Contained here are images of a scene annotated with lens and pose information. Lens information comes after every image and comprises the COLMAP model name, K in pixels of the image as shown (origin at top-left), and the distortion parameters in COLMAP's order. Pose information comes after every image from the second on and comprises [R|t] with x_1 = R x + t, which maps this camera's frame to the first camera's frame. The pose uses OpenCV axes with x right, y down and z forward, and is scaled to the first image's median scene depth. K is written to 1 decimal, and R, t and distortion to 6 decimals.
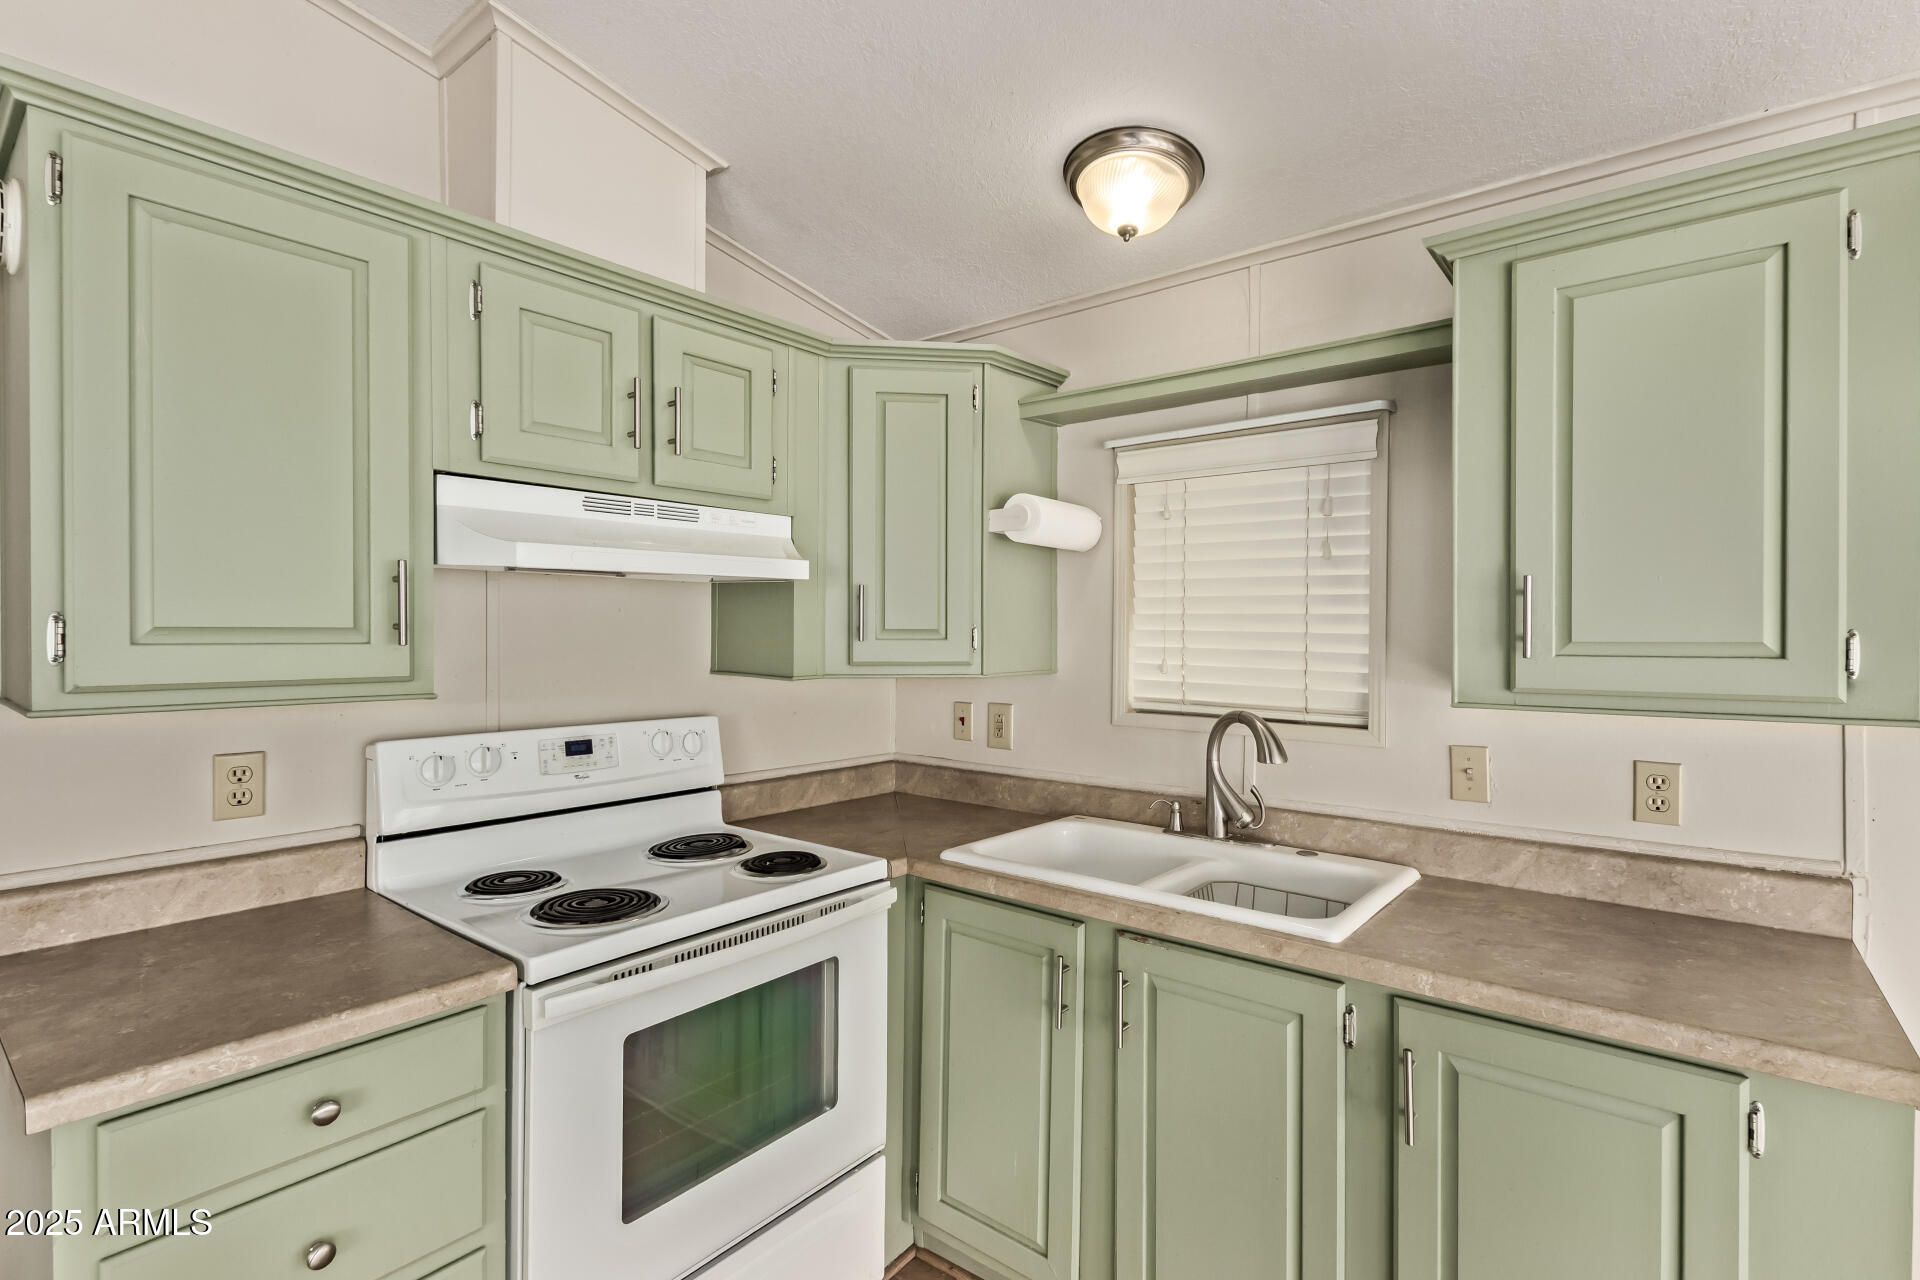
lens RADIAL K [[889.3, 0, 967.4], [0, 889.3, 641.3], [0, 0, 1]] dist [0.012257, -0.002017]
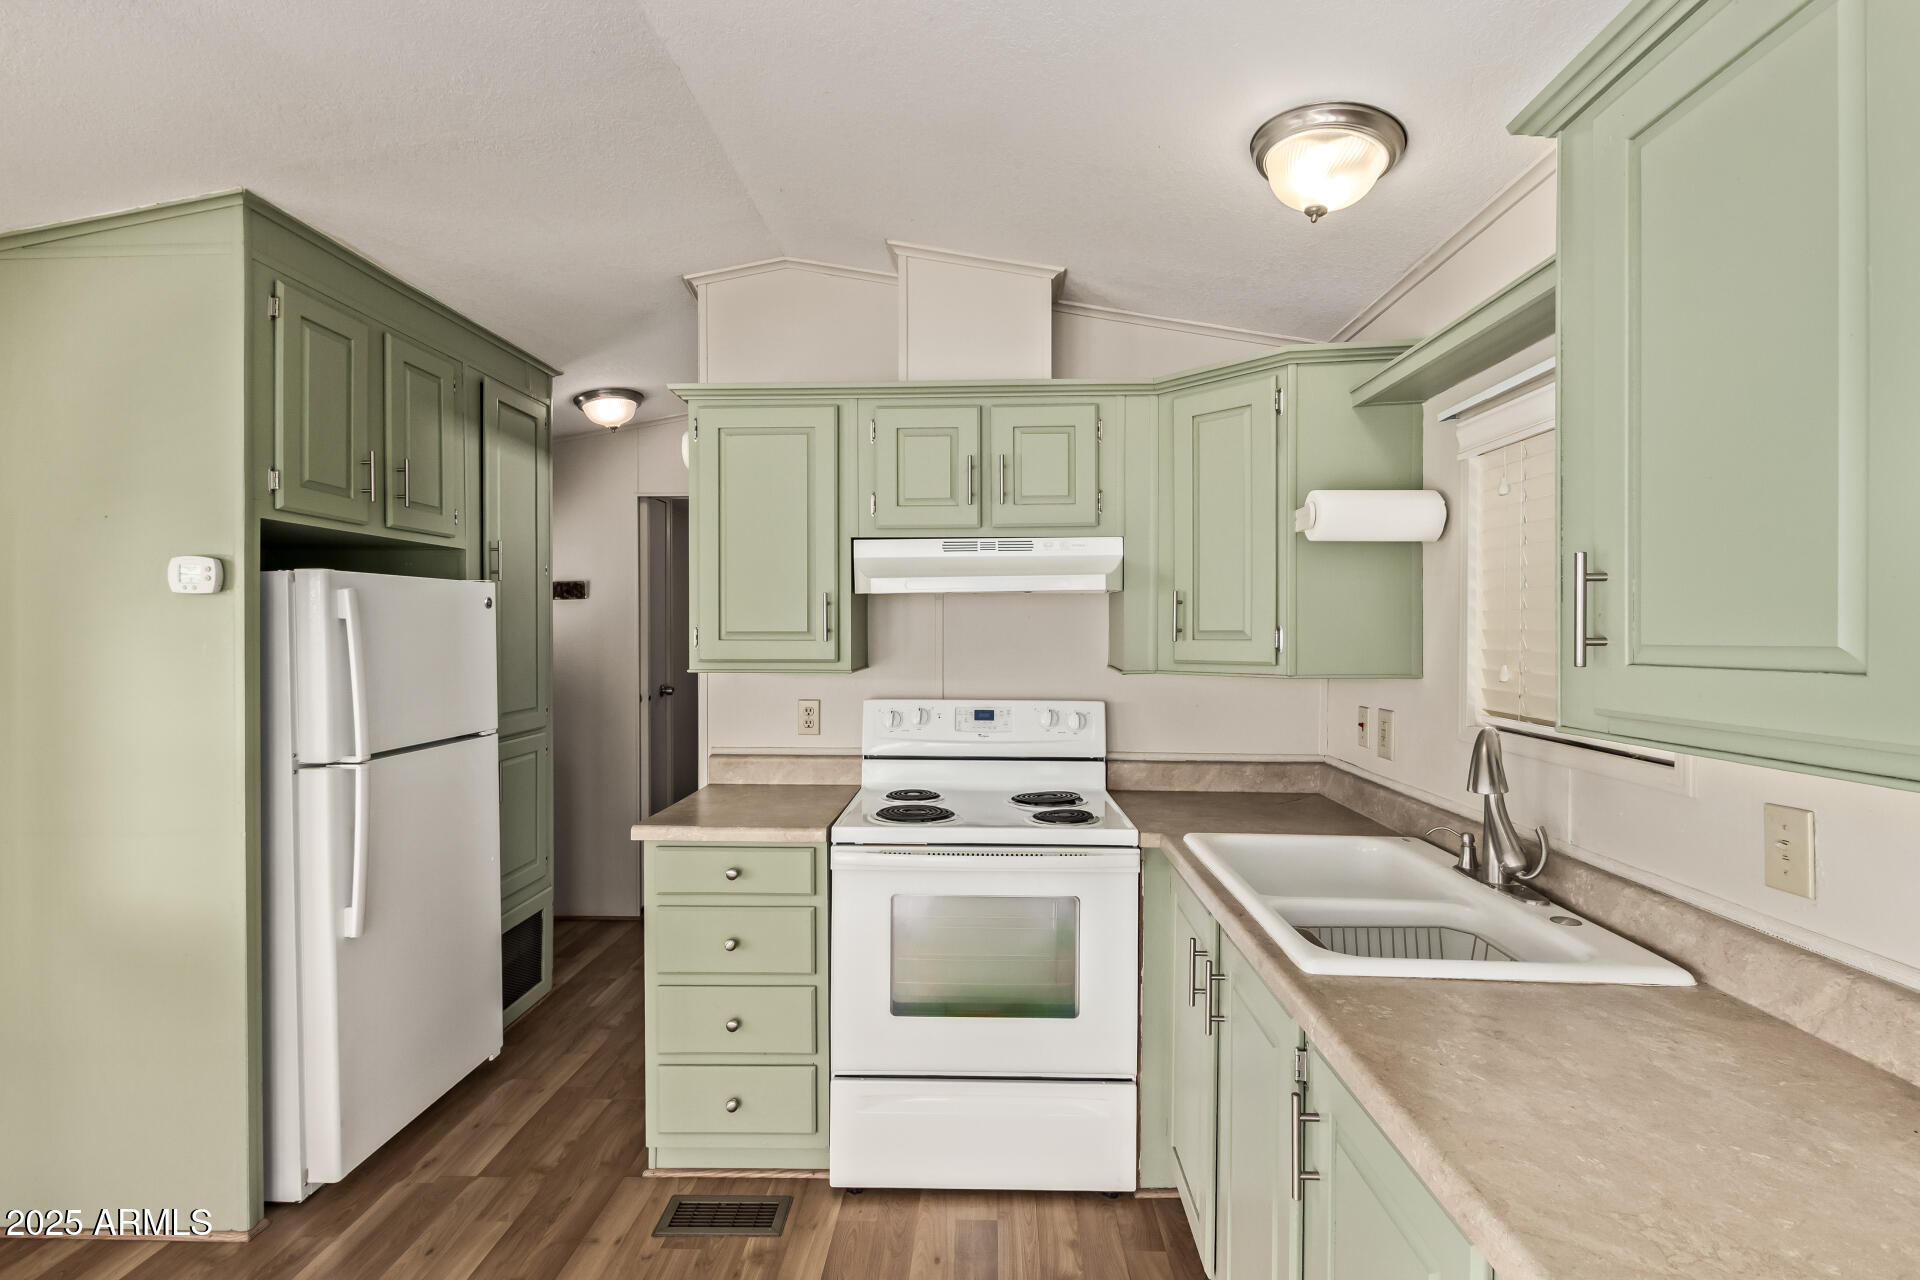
lens RADIAL K [[889.3, 0, 973.6], [0, 889.3, 638.8], [0, 0, 1]] dist [0.012257, -0.002017]
pose [[0.606655, 0.002718, -0.794960, 0.732308], [-0.006364, 0.999979, -0.001437, 0.000109], [0.794939, 0.005931, 0.606660, 0.137257]]
